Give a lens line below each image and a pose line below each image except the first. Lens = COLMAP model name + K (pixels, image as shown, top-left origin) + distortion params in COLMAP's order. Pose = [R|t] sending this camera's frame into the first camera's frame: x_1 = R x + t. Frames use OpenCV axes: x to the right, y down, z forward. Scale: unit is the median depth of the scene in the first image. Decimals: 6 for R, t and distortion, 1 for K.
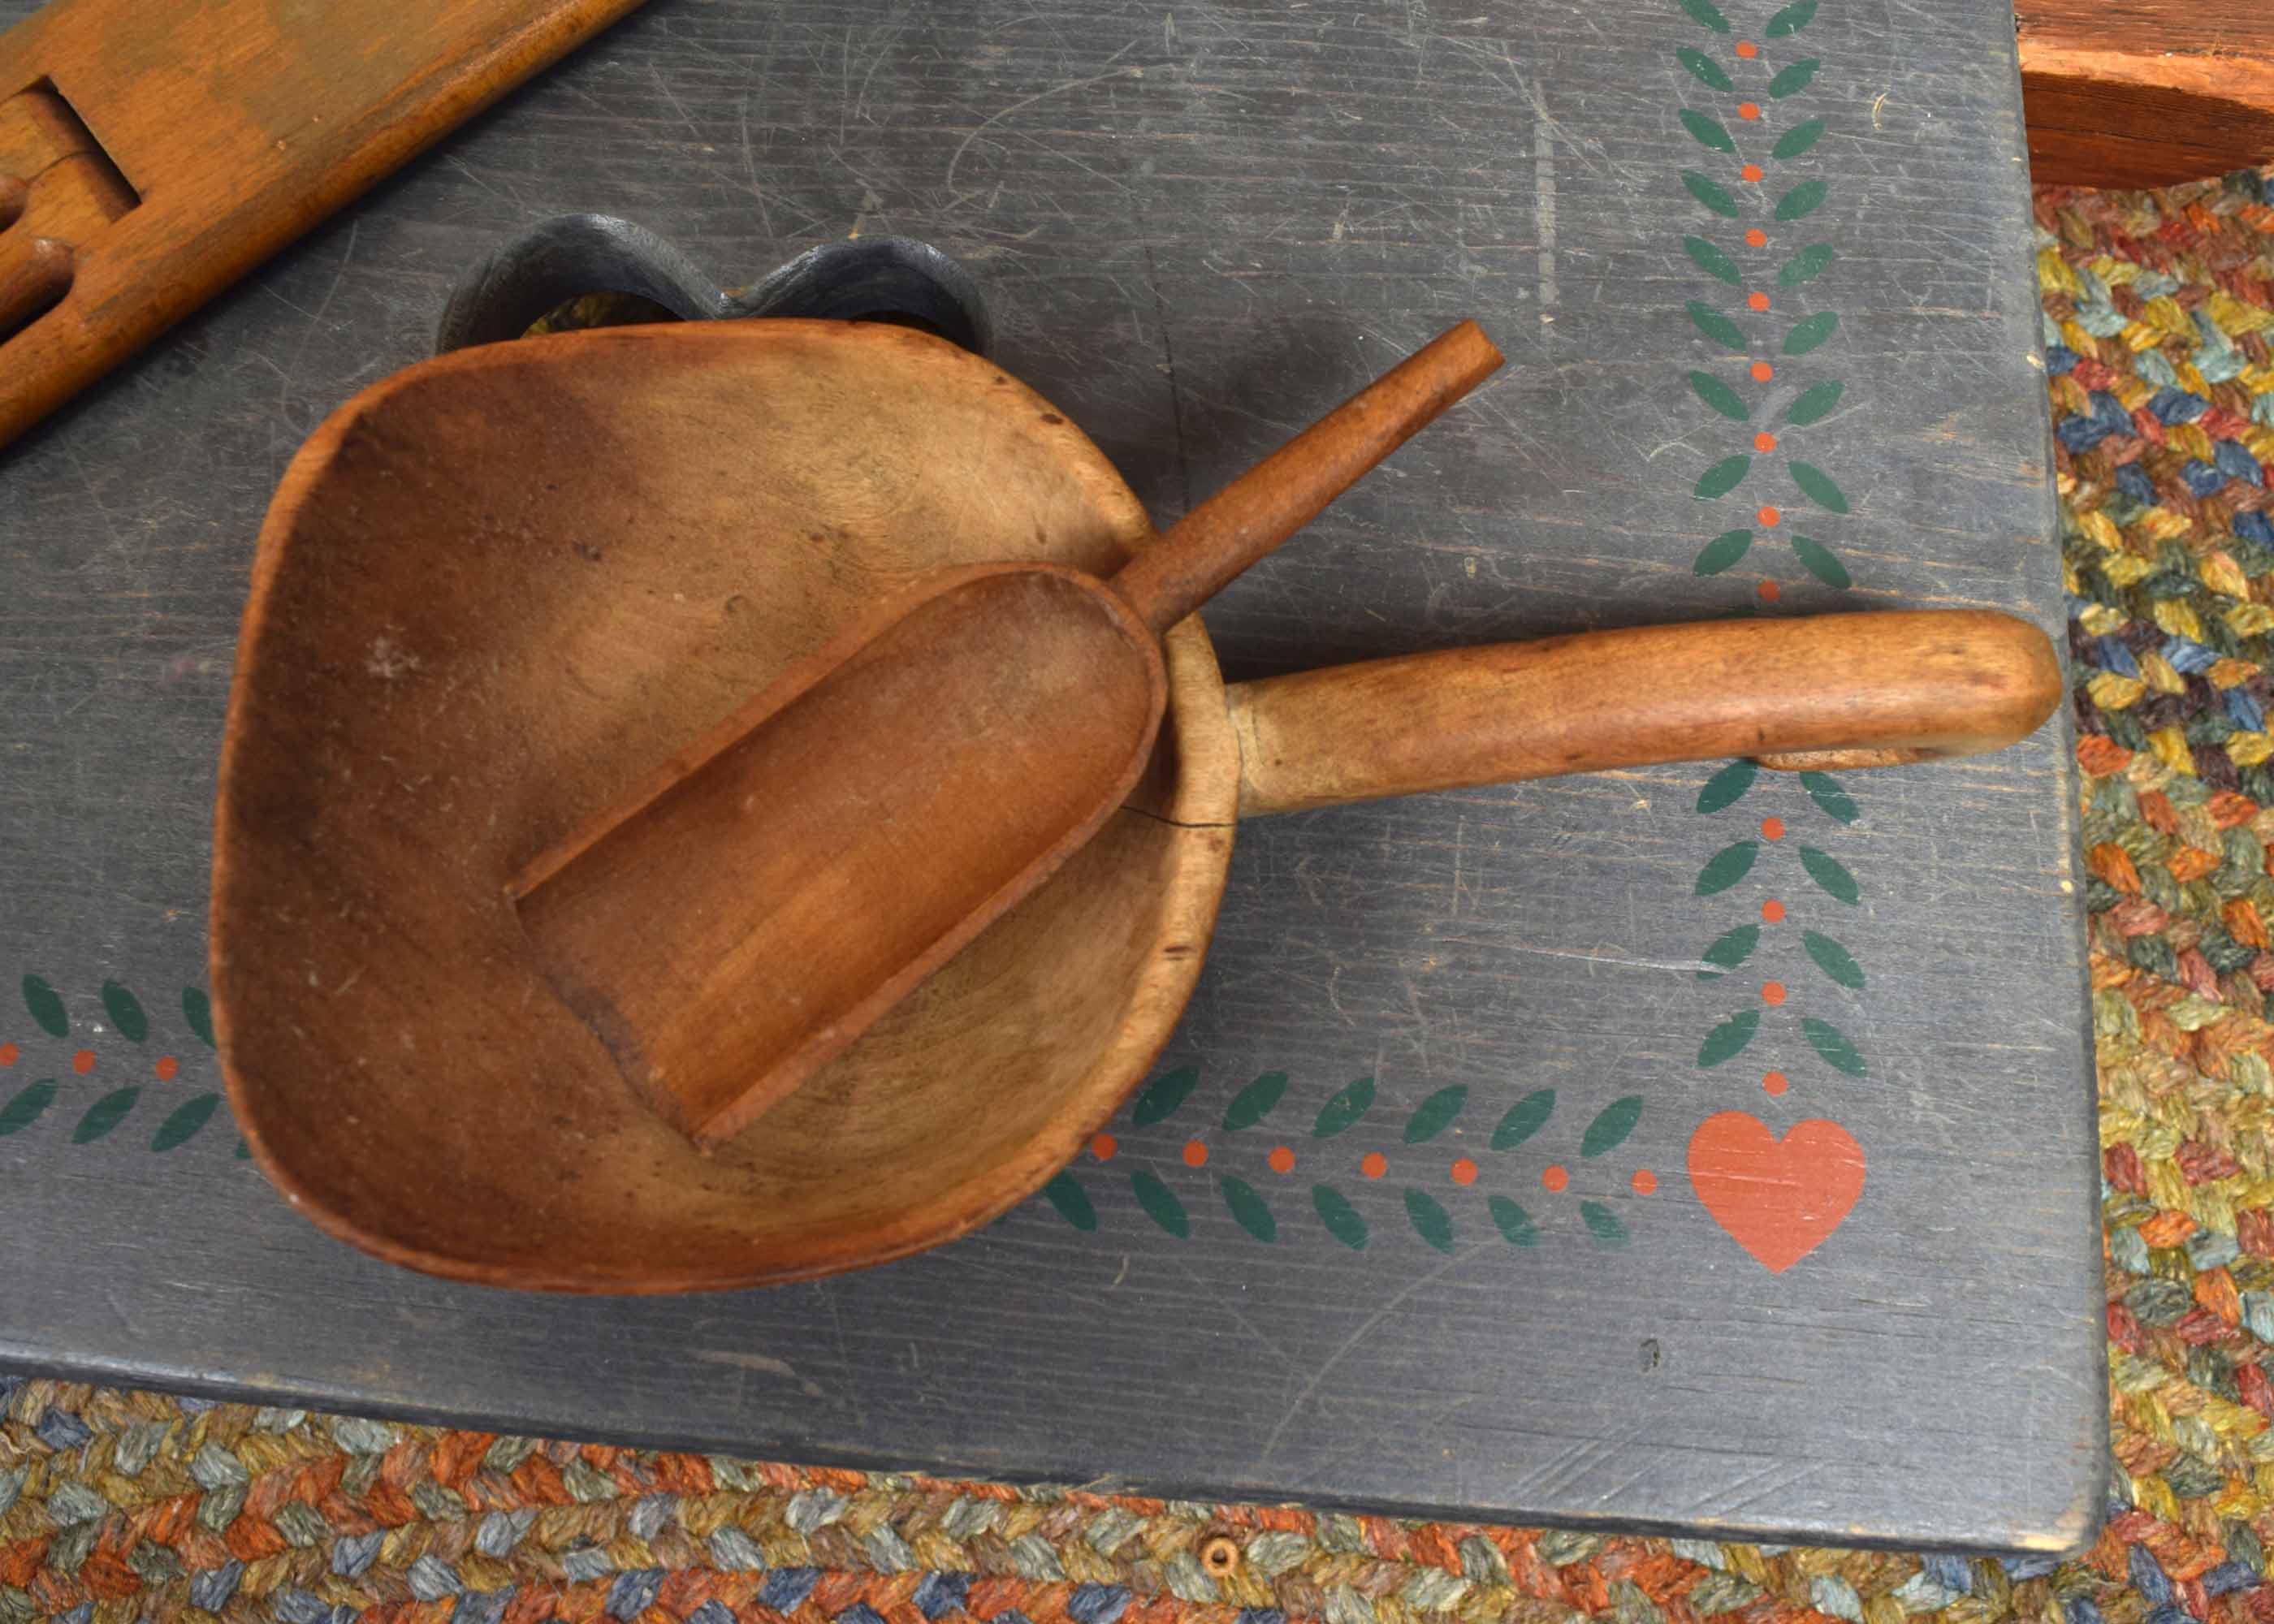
lens RADIAL K [[1920.9, 0, 1110.3], [0, 1920.9, 815.6], [0, 0, 1]] dist [-0.091048, 0.013974]
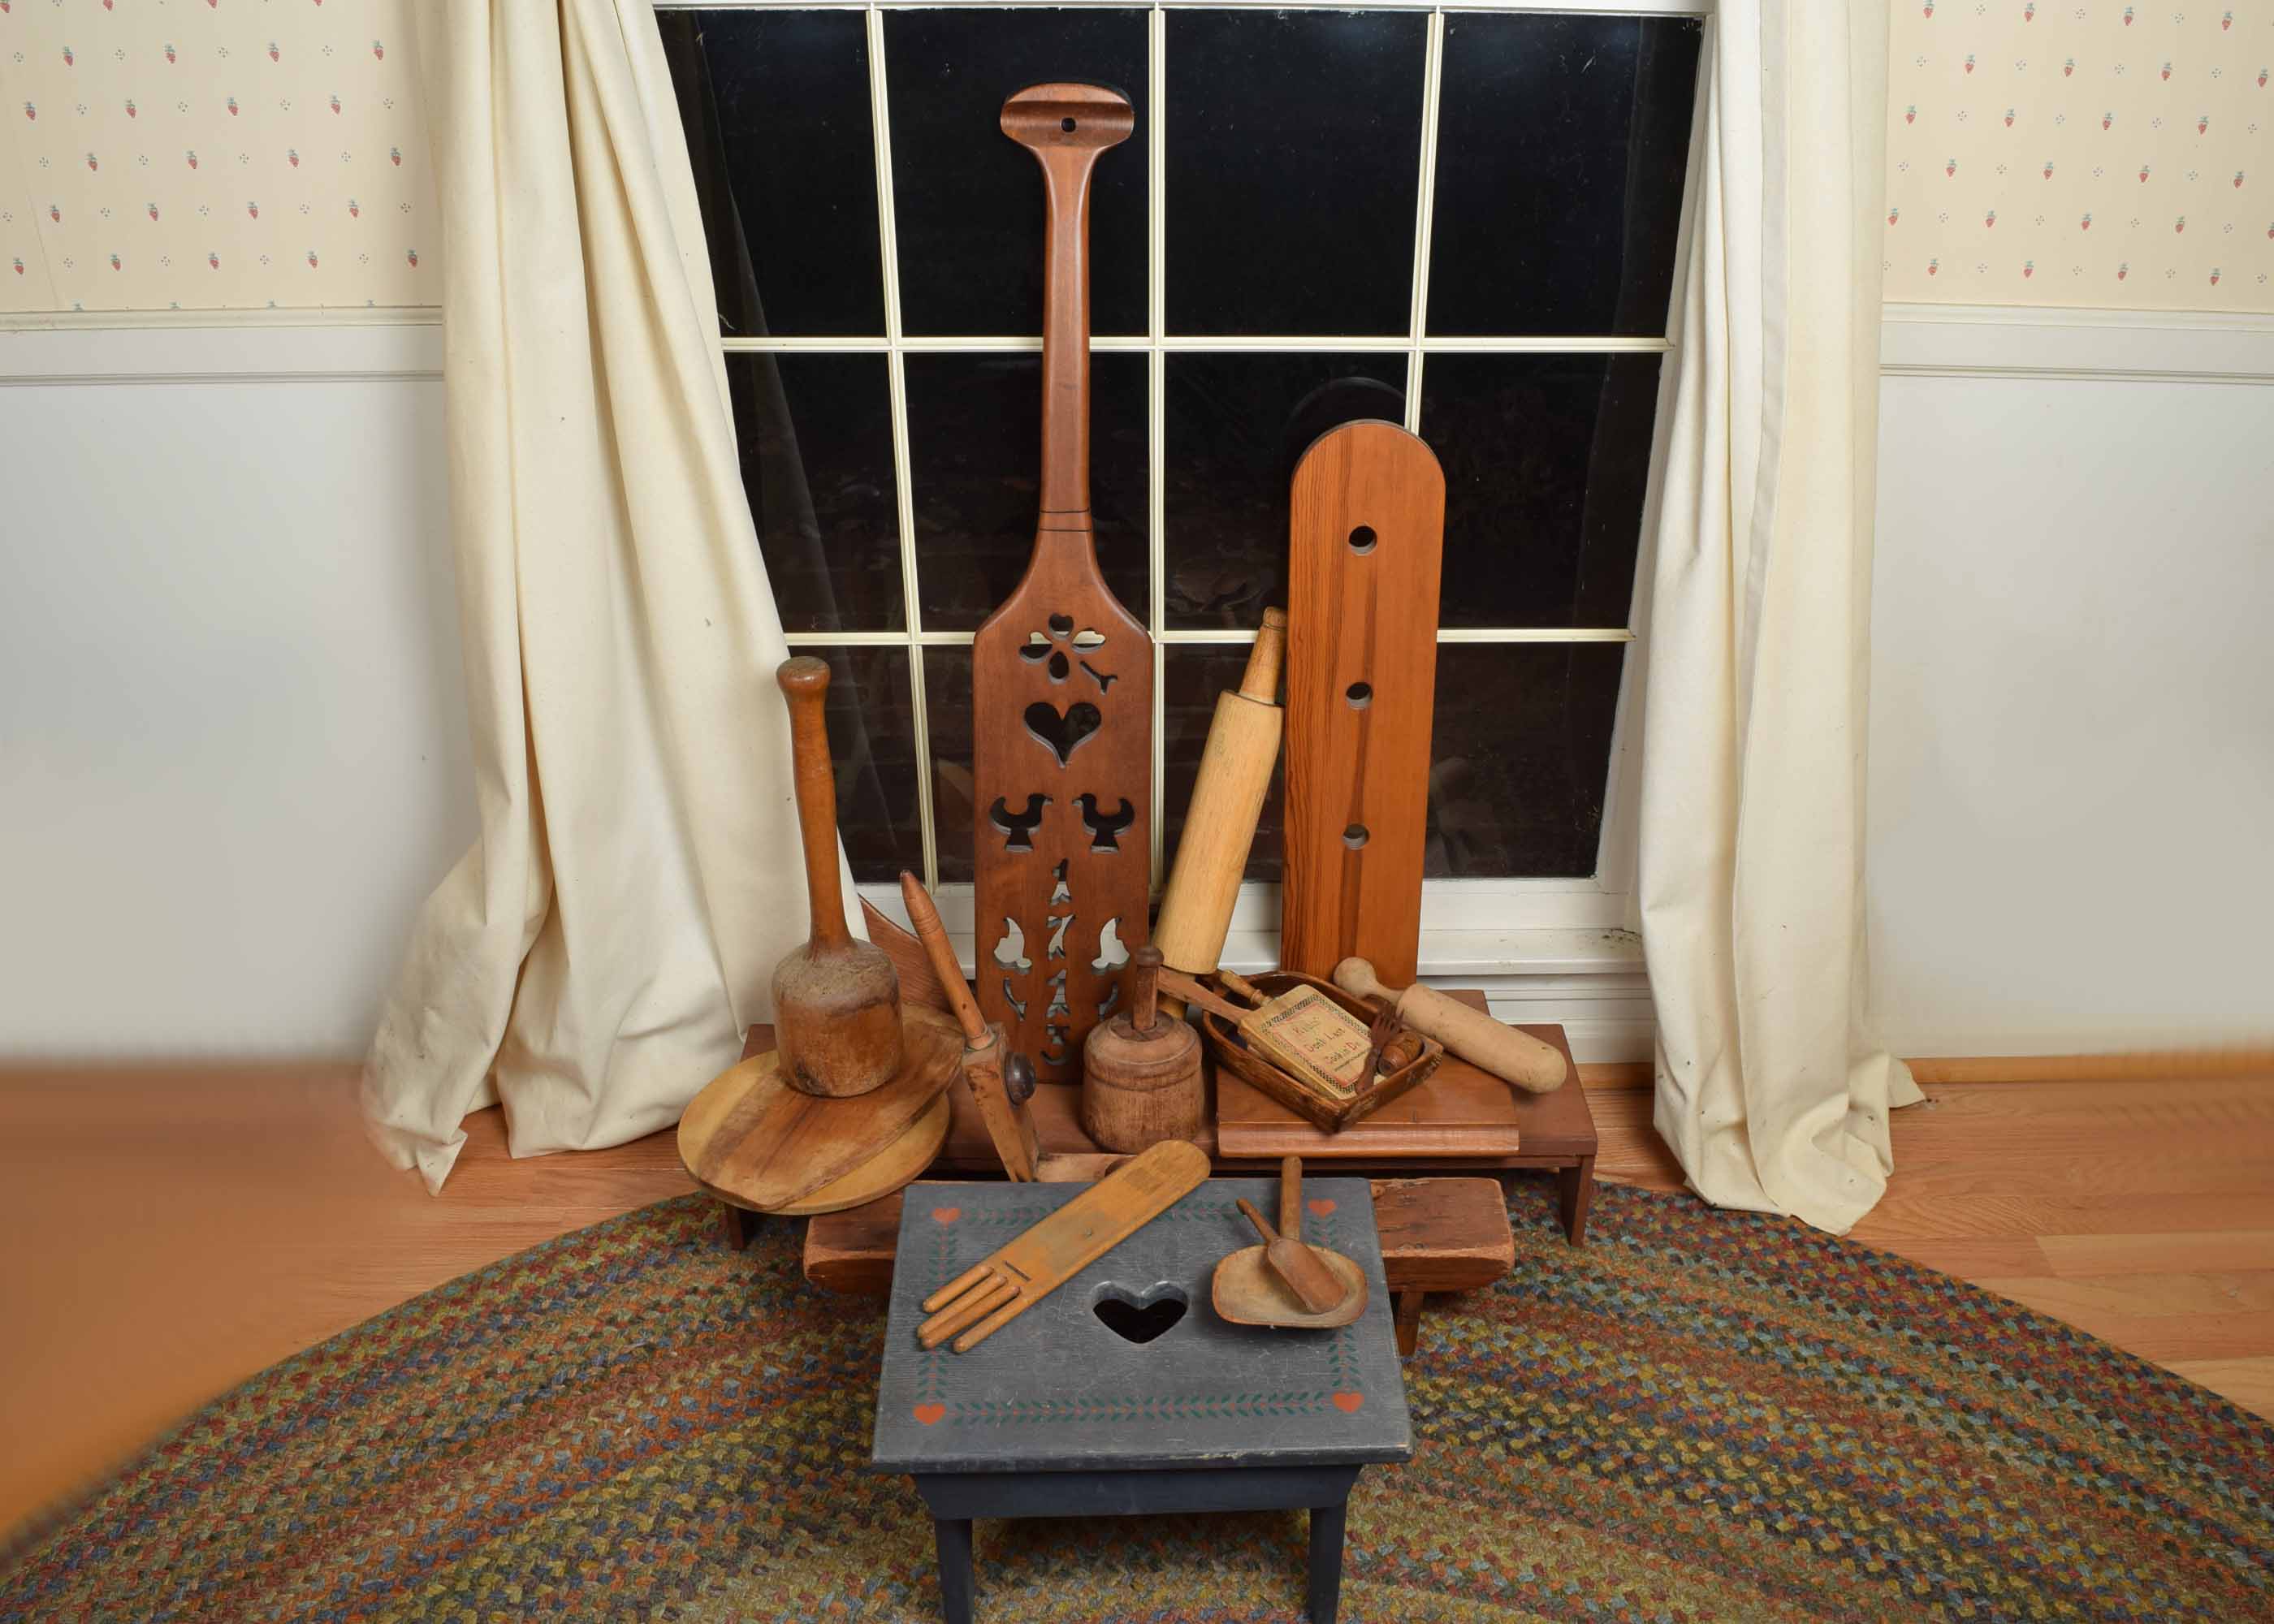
lens RADIAL K [[1920.9, 0, 1206.5], [0, 1920.9, 812.9], [0, 0, 1]] dist [-0.091048, 0.013974]
pose [[0.991404, -0.042889, 0.123603, -0.615692], [0.115478, 0.730930, -0.672612, 2.354896], [-0.061498, 0.681104, 0.729600, -3.799332]]
